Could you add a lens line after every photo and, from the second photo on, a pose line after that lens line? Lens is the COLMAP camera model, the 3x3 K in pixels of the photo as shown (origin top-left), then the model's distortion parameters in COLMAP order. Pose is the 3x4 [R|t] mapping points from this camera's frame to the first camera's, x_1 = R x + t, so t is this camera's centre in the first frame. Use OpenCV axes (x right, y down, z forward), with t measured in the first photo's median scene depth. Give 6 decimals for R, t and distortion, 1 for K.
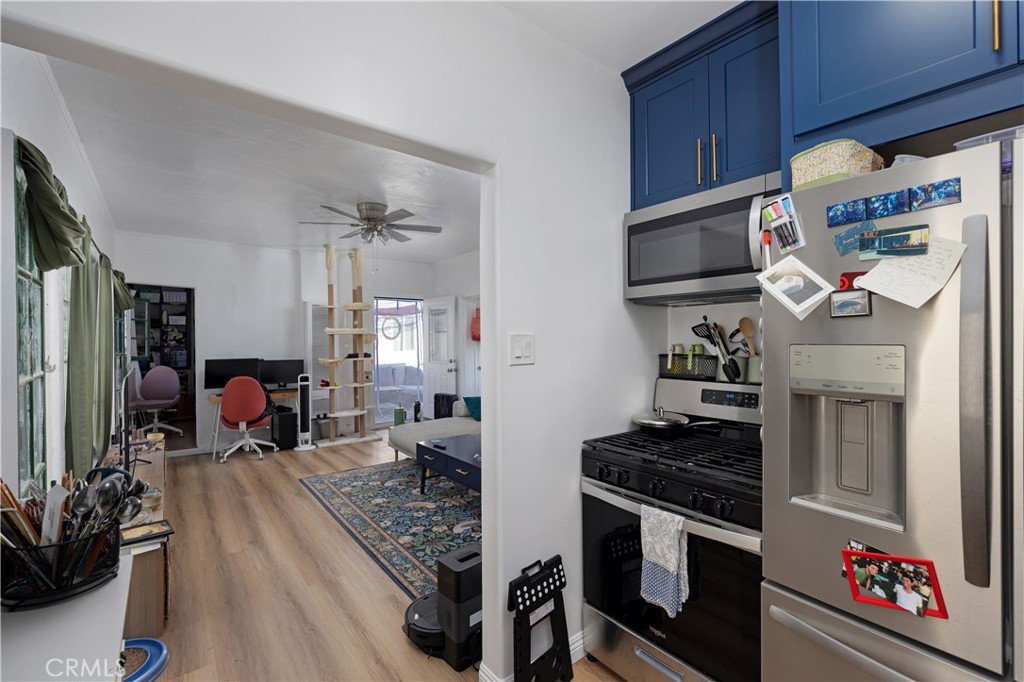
lens RADIAL K [[420.8, 0, 512.3], [0, 420.8, 342.6], [0, 0, 1]] dist [-0.001001, 0.000046]
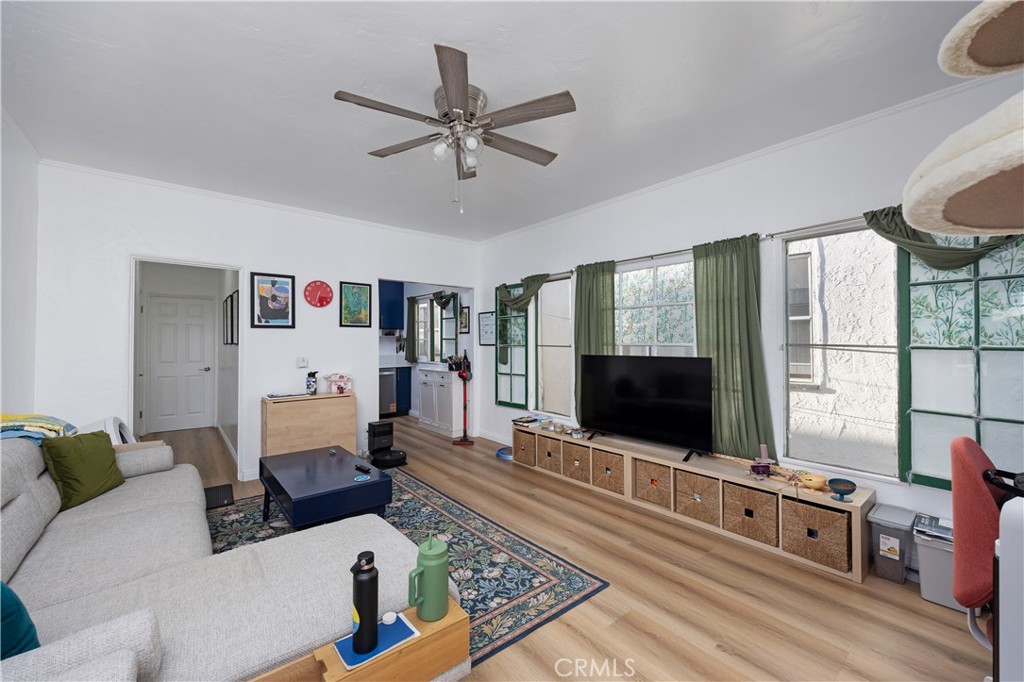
lens RADIAL K [[409.7, 0, 510.5], [0, 409.7, 338.5], [0, 0, 1]] dist [-0.001167, -0.000902]
pose [[-0.999936, 0.010046, -0.005197, -0.577227], [0.010076, 0.999933, -0.005684, 0.024383], [0.005140, -0.005736, -0.999970, 2.290370]]
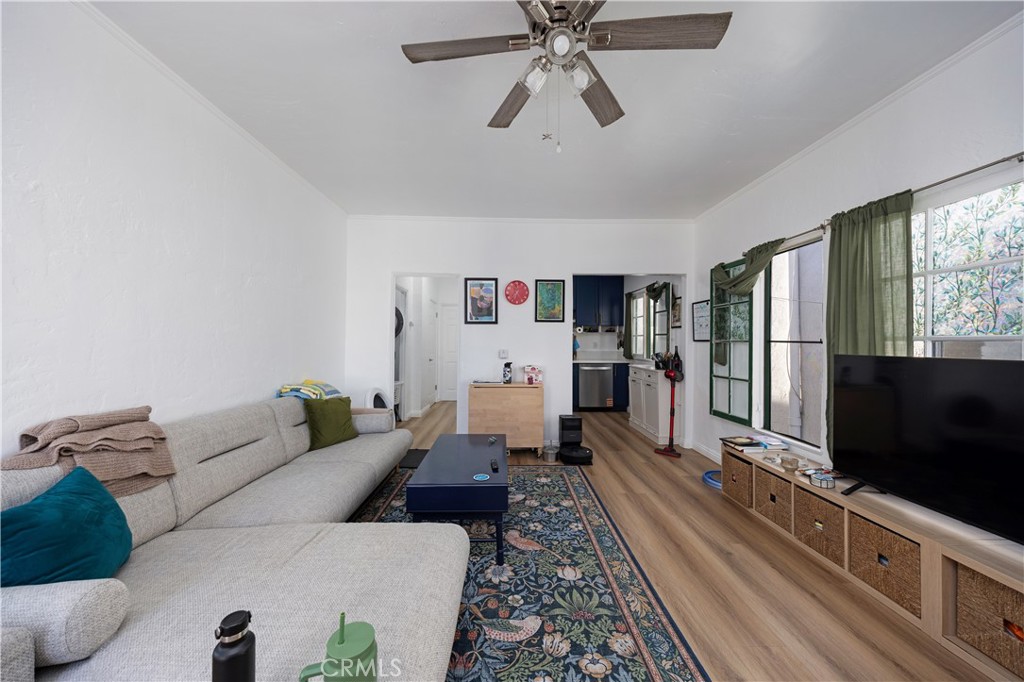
lens RADIAL K [[356.9, 0, 506.8], [0, 356.9, 339.6], [0, 0, 1]] dist [-0.003363, -0.000800]
pose [[-0.781494, 0.005801, 0.623885, -0.753105], [0.003062, 0.999980, -0.005462, 0.044453], [-0.623905, -0.002358, -0.781497, 1.924382]]
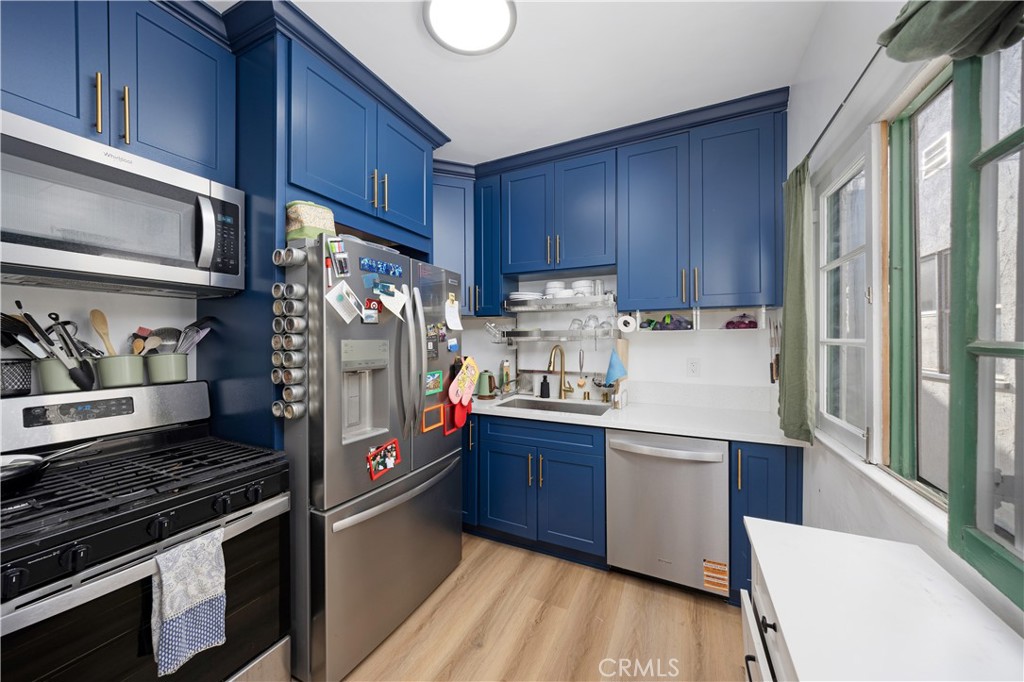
lens RADIAL K [[356.9, 0, 510.8], [0, 356.9, 339.2], [0, 0, 1]] dist [-0.003363, -0.000800]
pose [[-0.416489, 0.005736, 0.909123, -0.292025], [0.008458, 0.999961, -0.002435, 0.004689], [-0.909101, 0.006676, -0.416522, 0.384804]]
